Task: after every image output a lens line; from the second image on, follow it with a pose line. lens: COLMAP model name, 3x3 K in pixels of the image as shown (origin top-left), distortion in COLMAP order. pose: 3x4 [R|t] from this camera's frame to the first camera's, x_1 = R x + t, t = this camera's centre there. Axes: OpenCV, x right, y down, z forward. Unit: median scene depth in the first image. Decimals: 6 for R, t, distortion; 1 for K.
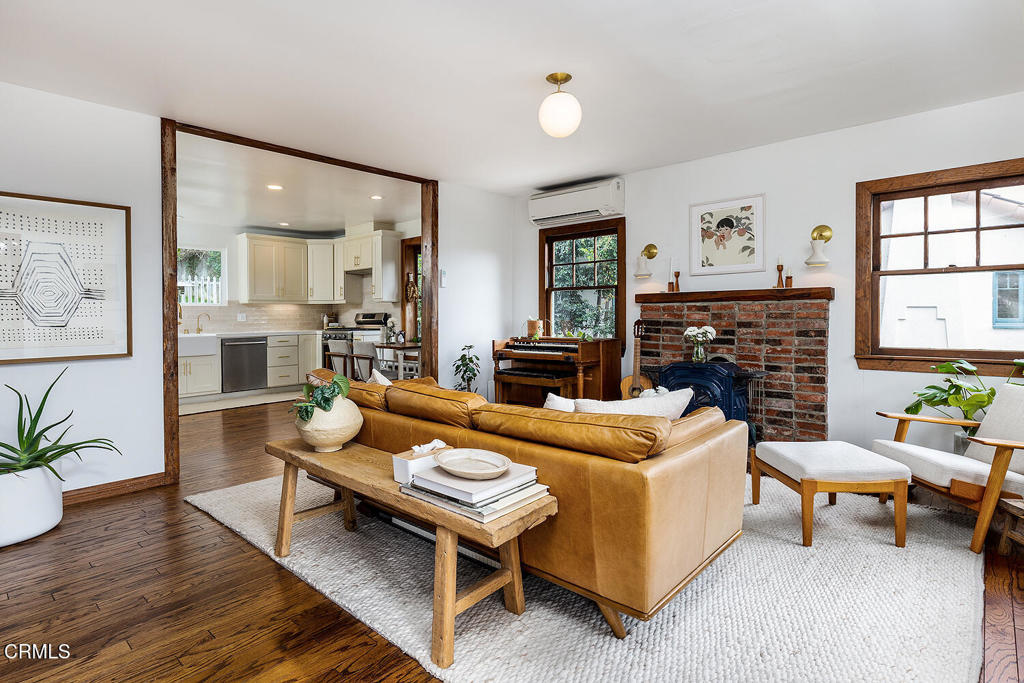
lens RADIAL K [[535.0, 0, 512.0], [0, 535.0, 310.3], [0, 0, 1]] dist [0.000821, 0.000015]
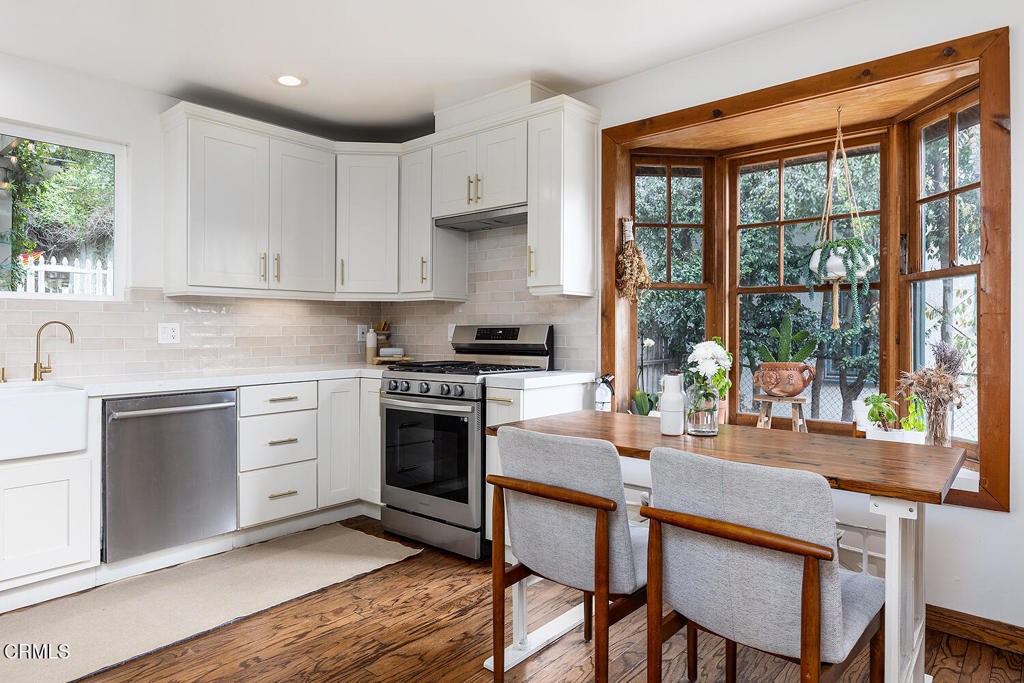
lens RADIAL K [[627.6, 0, 513.7], [0, 627.6, 322.1], [0, 0, 1]] dist [0.001962, 0.001625]
pose [[0.999811, 0.009418, 0.016987, -0.270450], [-0.009380, 0.999953, -0.002286, 0.003908], [-0.017008, 0.002126, 0.999853, 0.554548]]
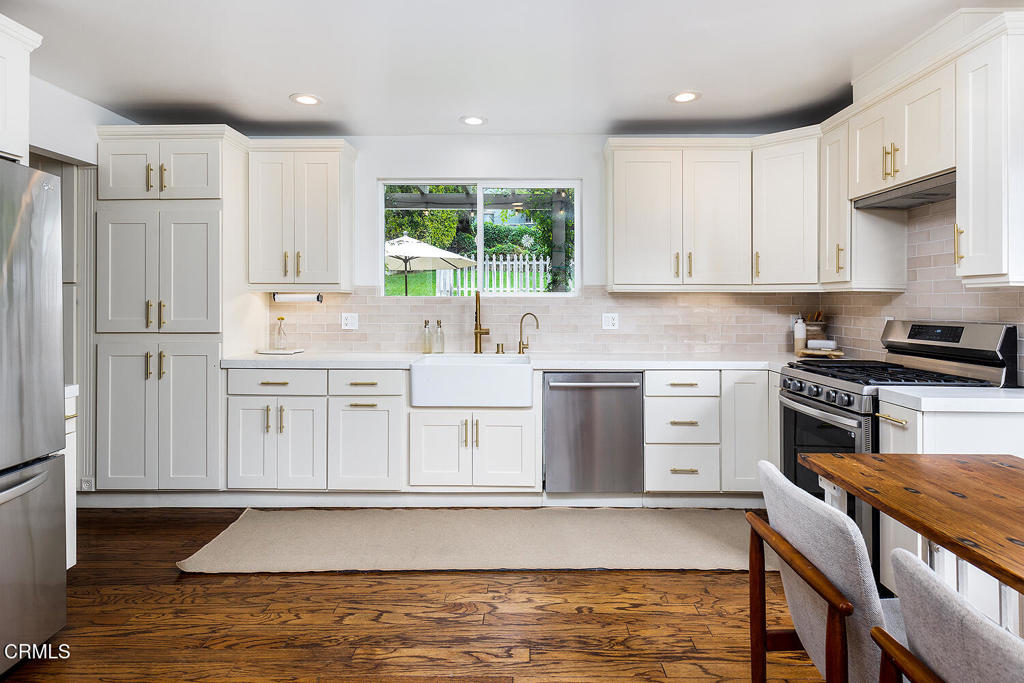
lens RADIAL K [[555.2, 0, 515.3], [0, 555.2, 295.3], [0, 0, 1]] dist [-0.002325, -0.000359]
pose [[0.653700, 0.003505, -0.756745, -0.186161], [-0.003827, 0.999992, 0.001326, -0.010612], [0.756744, 0.002029, 0.653708, 0.614531]]
